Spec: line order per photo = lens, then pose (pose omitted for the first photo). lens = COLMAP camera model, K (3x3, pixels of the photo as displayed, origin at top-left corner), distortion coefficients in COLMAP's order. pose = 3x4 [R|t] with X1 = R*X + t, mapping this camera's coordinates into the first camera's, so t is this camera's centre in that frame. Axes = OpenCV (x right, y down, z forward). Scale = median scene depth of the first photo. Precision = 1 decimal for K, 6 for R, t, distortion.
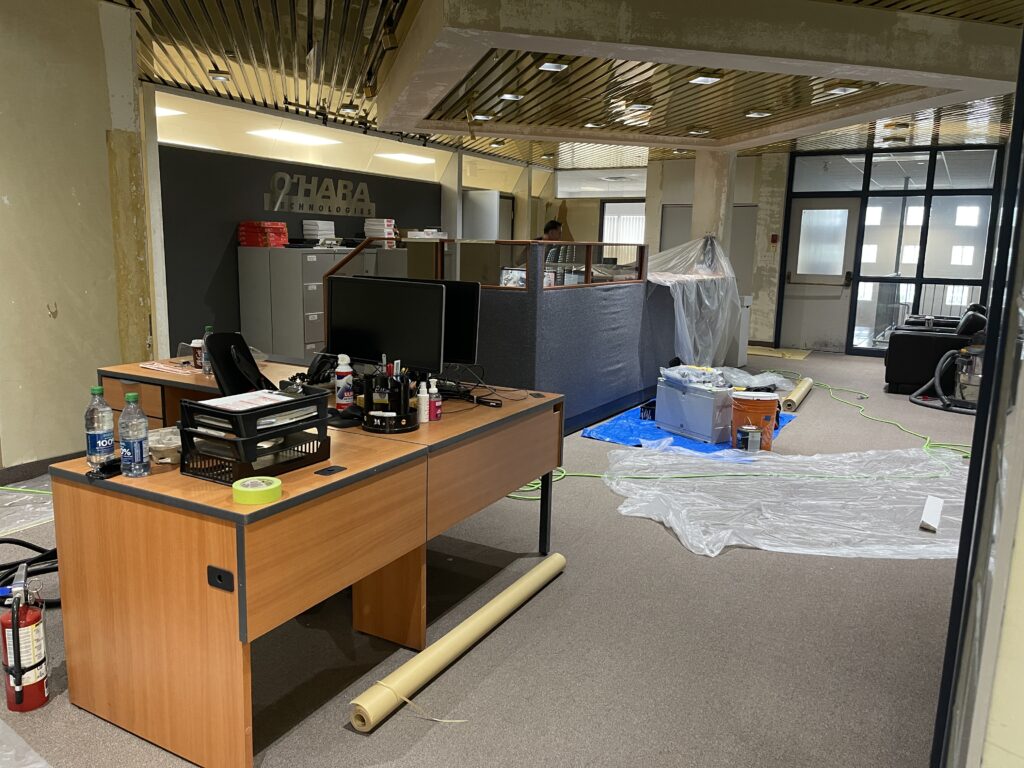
lens RADIAL K [[763.6, 0, 512.0], [0, 763.6, 384.0], [0, 0, 1]] dist [0.048012, -0.063429]
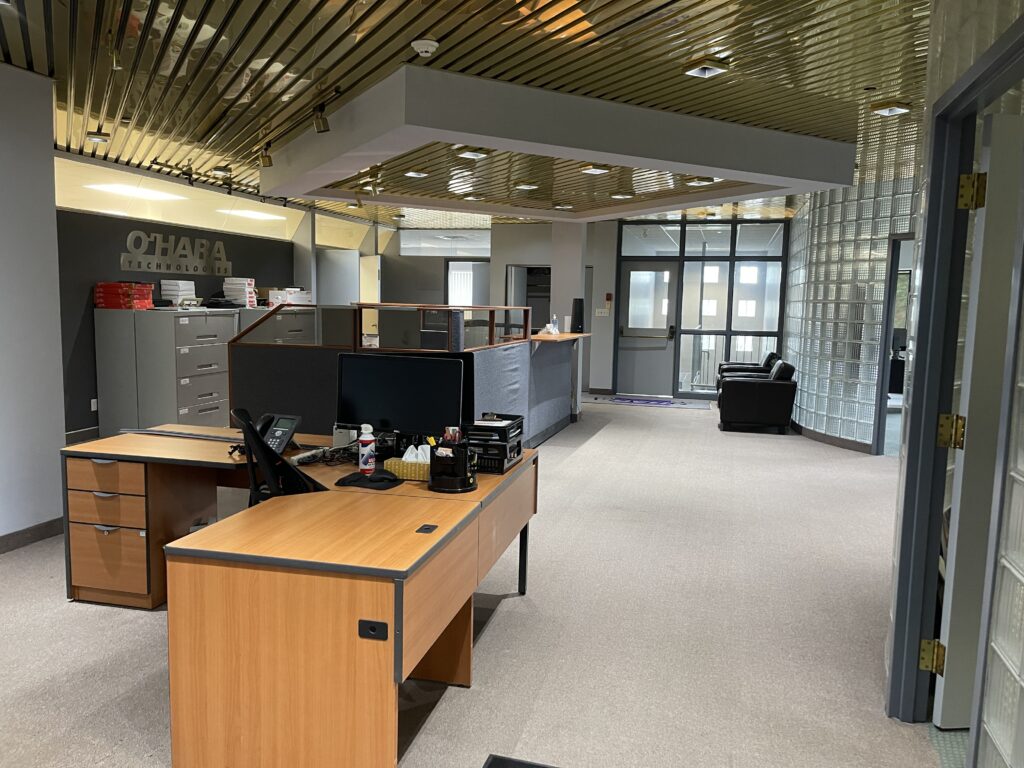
lens RADIAL K [[777.7, 0, 512.0], [0, 777.7, 384.0], [0, 0, 1]] dist [0.025936, -0.003204]
pose [[0.962810, -0.032527, 0.268214, -0.126930], [0.048903, 0.997310, -0.054601, -0.010134], [-0.265716, 0.065687, 0.961811, -0.051728]]
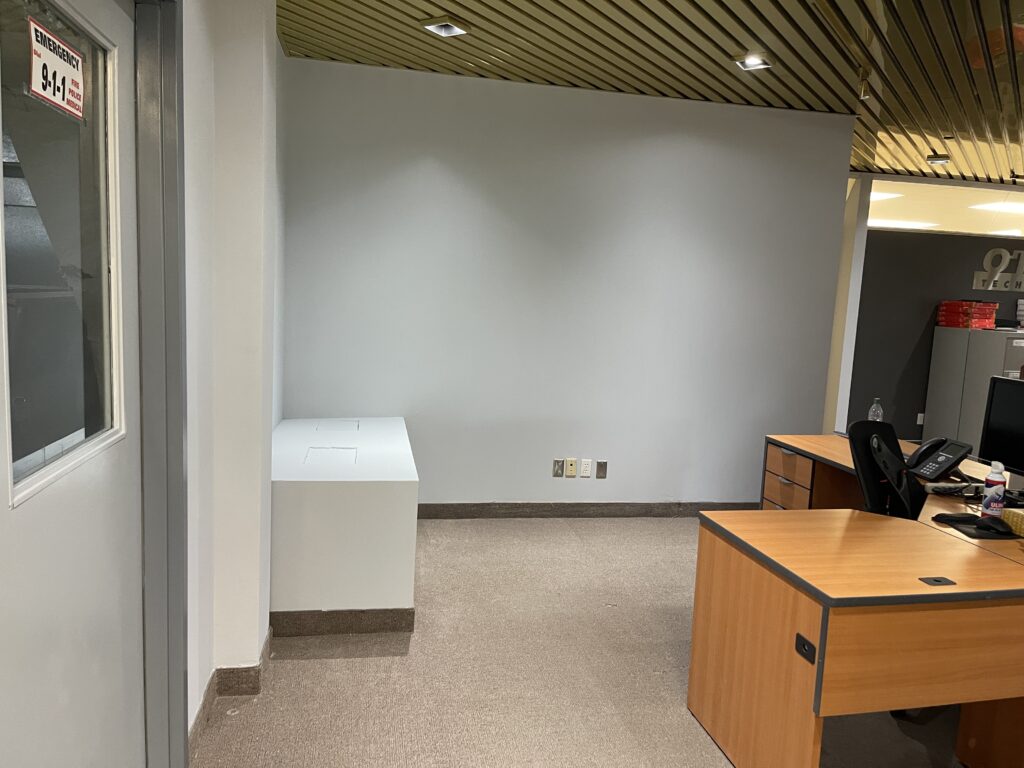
lens RADIAL K [[763.6, 0, 512.0], [0, 763.6, 384.0], [0, 0, 1]] dist [0.048012, -0.063429]
pose [[0.647187, 0.095946, -0.756269, 0.039213], [-0.160092, 0.987032, -0.011779, -0.010913], [0.745332, 0.128695, 0.654155, -0.022850]]
